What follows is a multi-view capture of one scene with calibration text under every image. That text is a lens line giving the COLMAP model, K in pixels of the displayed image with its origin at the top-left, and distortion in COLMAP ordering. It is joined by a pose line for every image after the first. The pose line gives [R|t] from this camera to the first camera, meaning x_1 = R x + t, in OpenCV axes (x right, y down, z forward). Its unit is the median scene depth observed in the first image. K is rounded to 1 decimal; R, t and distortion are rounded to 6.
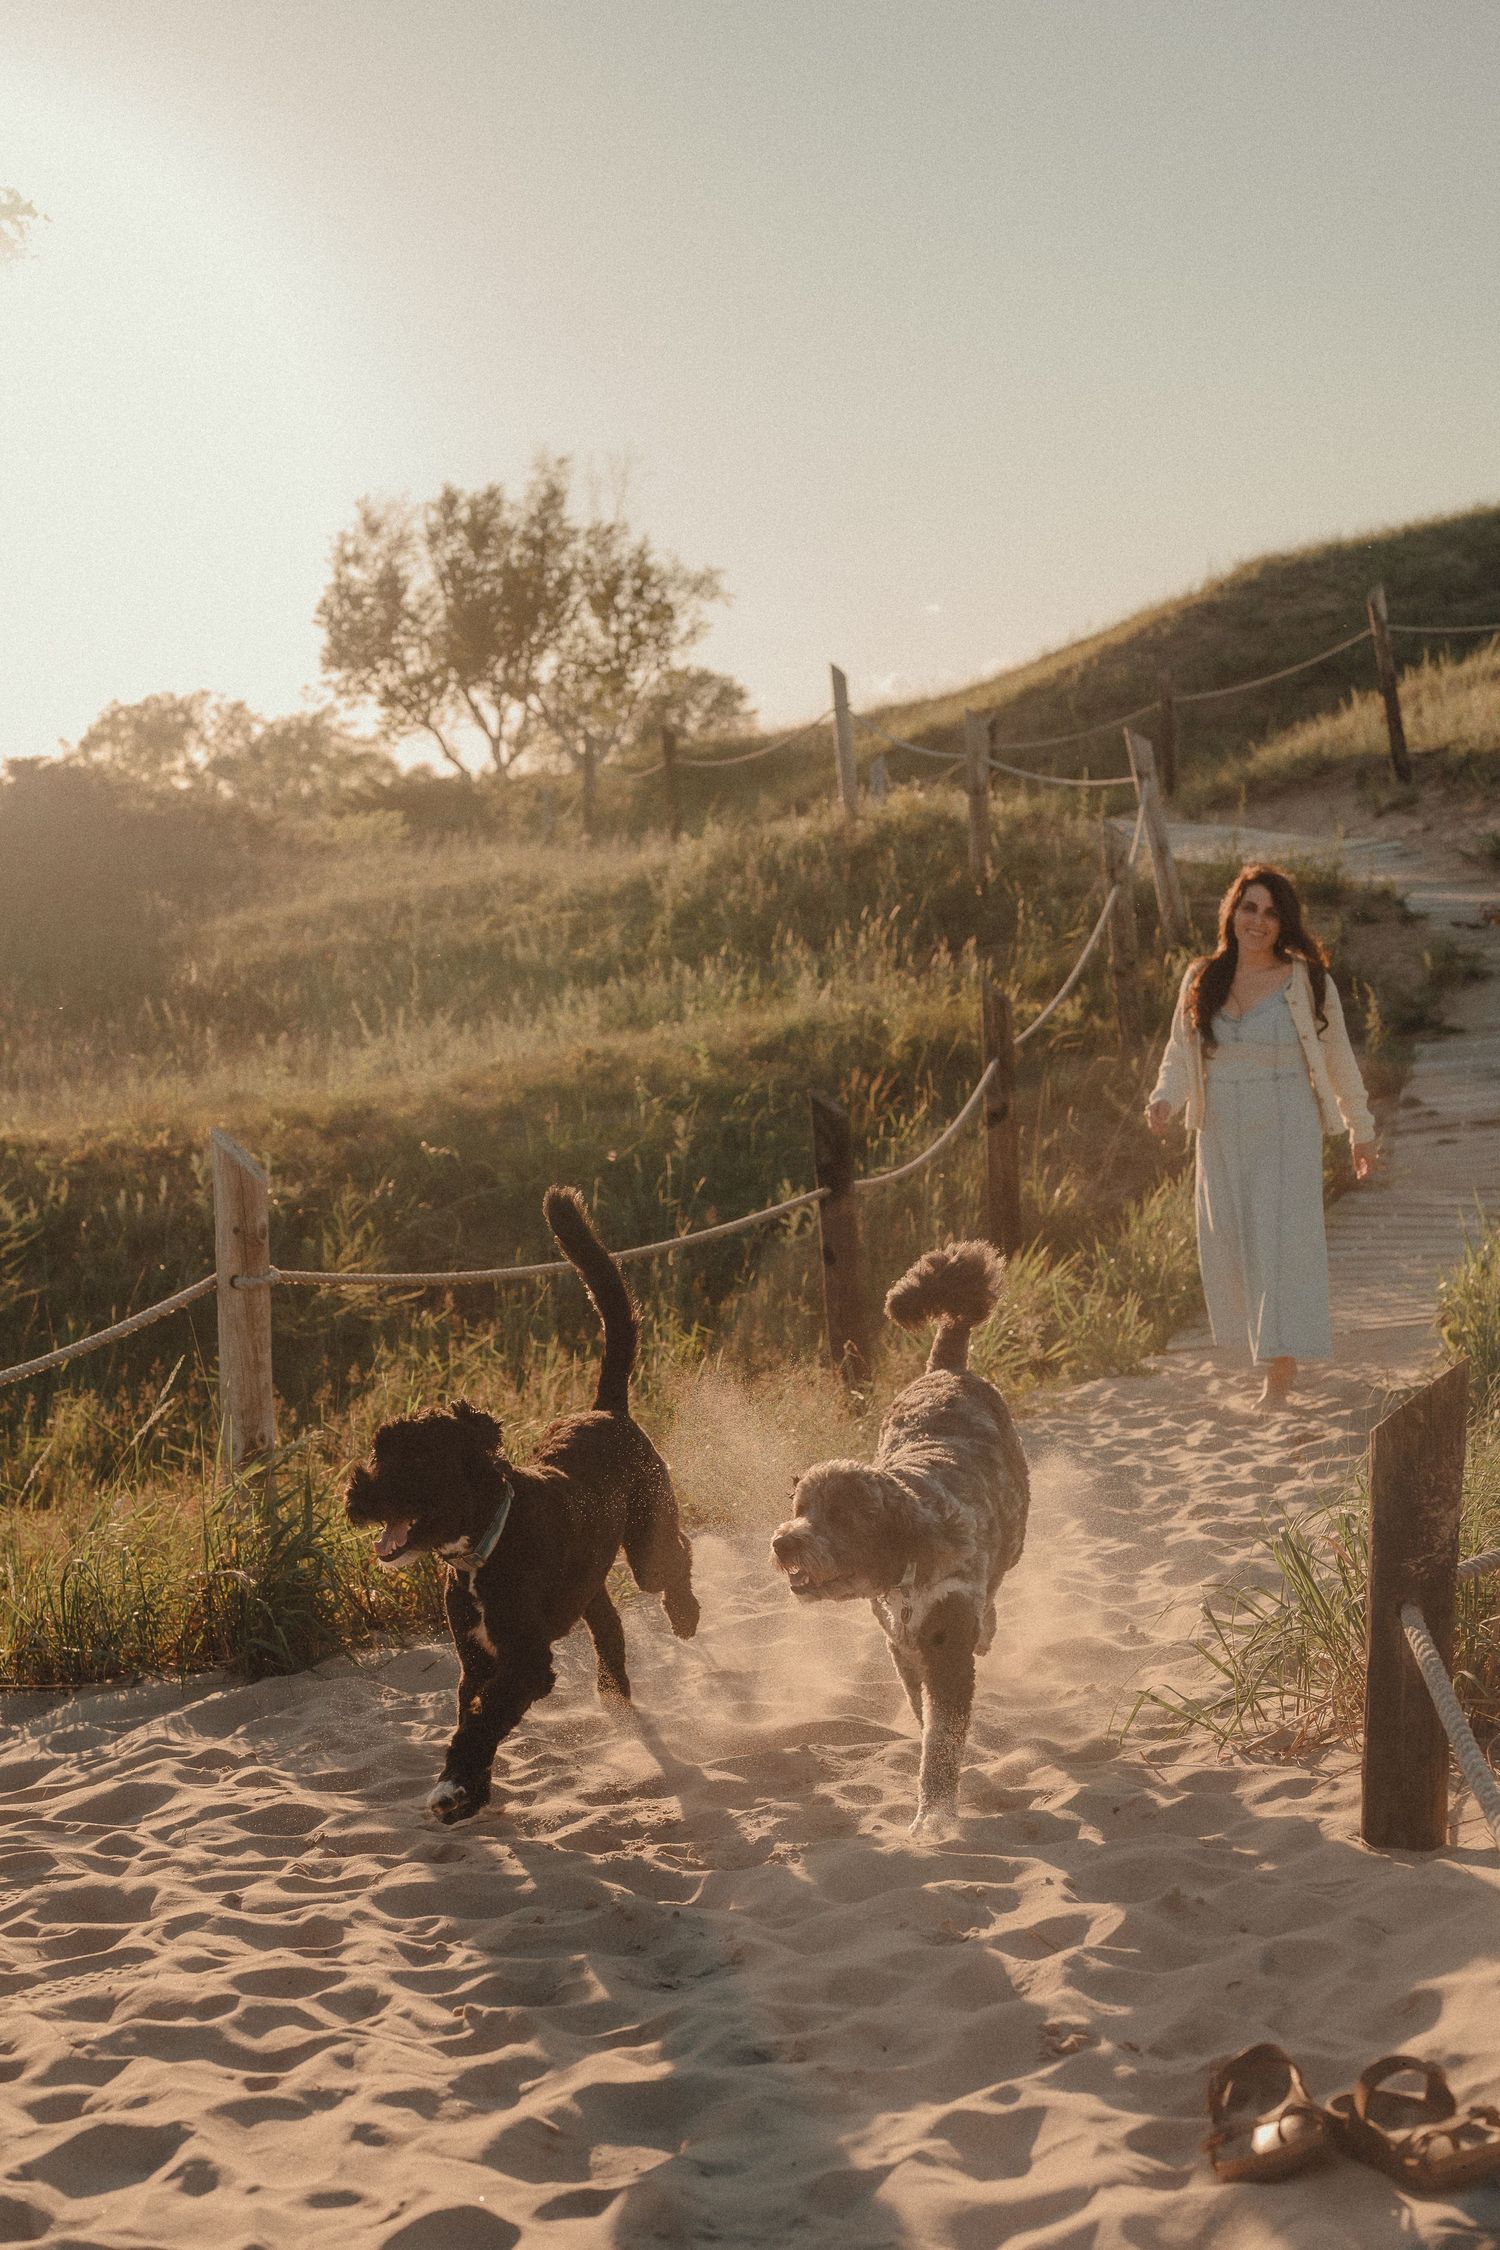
lens RADIAL K [[3237.2, 0, 739.7], [0, 3237.2, 1124.1], [0, 0, 1]] dist [-0.003559, -0.001708]
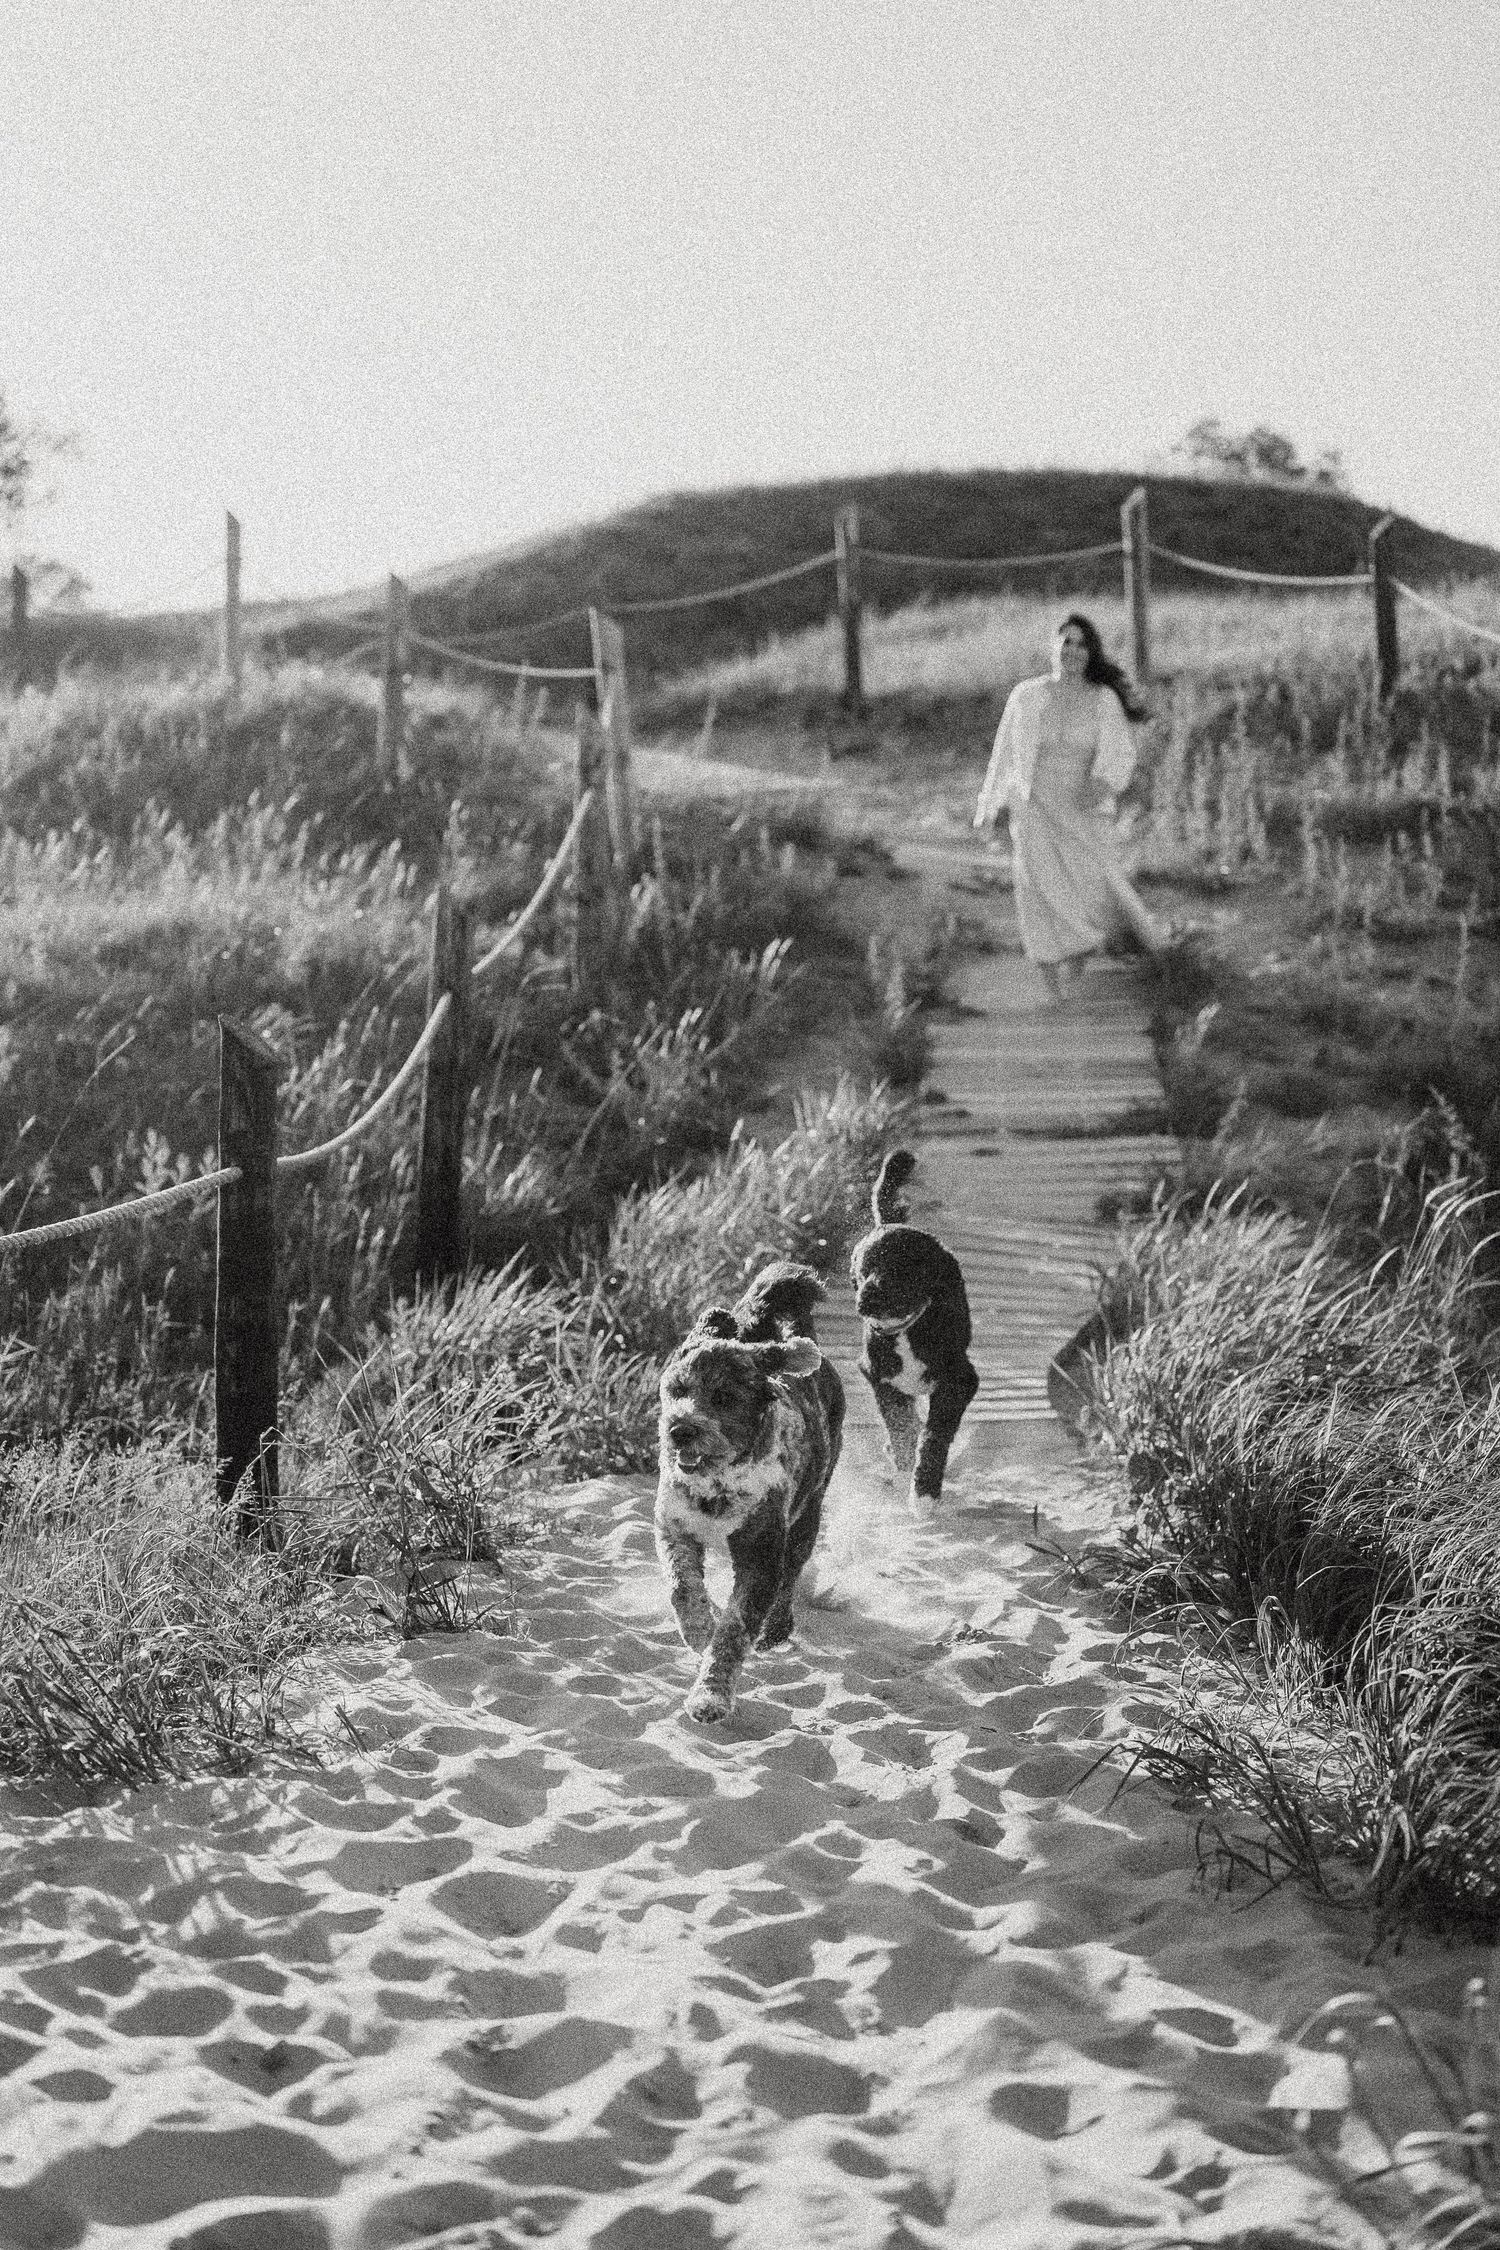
lens RADIAL K [[3300.5, 0, 771.6], [0, 3300.5, 1121.0], [0, 0, 1]] dist [-0.010670, 0.034675]
pose [[0.972322, 0.090092, 0.215576, -0.004185], [-0.093769, 0.995570, 0.006872, -0.001423], [-0.214002, -0.026896, 0.976463, 0.109038]]
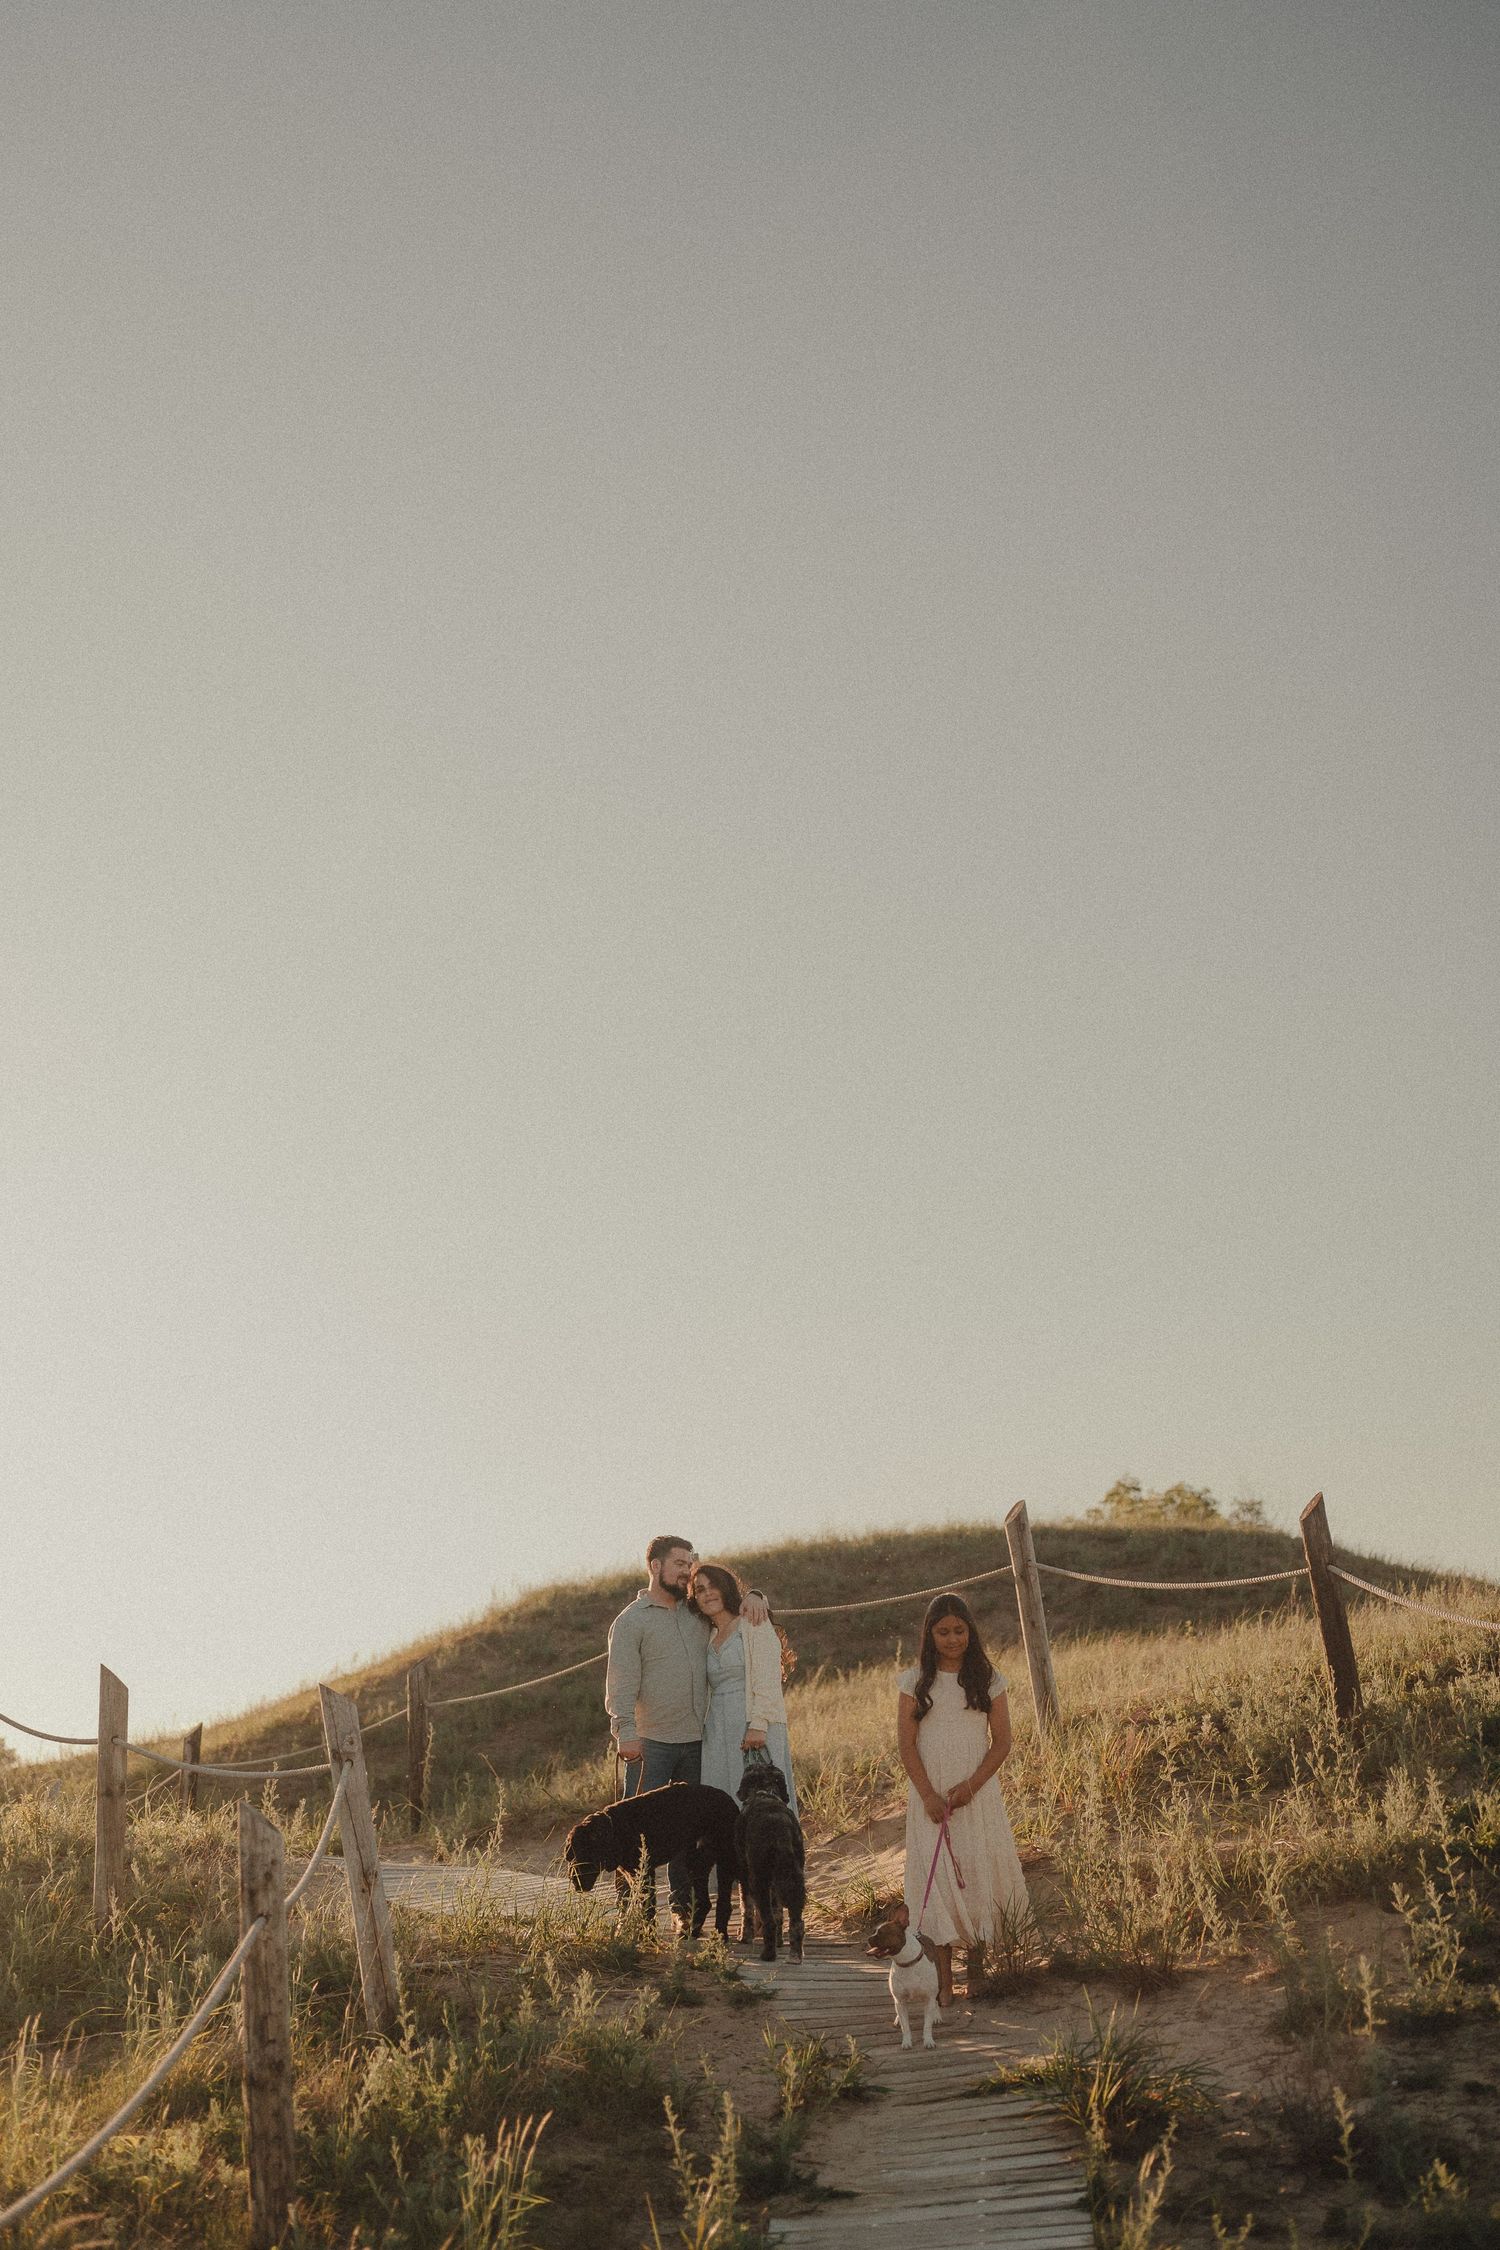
lens RADIAL K [[3385.4, 0, 750.0], [0, 3385.4, 1125.0], [0, 0, 1]] dist [0.000046, 0.057261]
pose [[0.976208, 0.074036, 0.203807, 0.038488], [-0.006452, 0.949407, -0.313983, -0.011501], [-0.216741, 0.305198, 0.927296, 0.216958]]
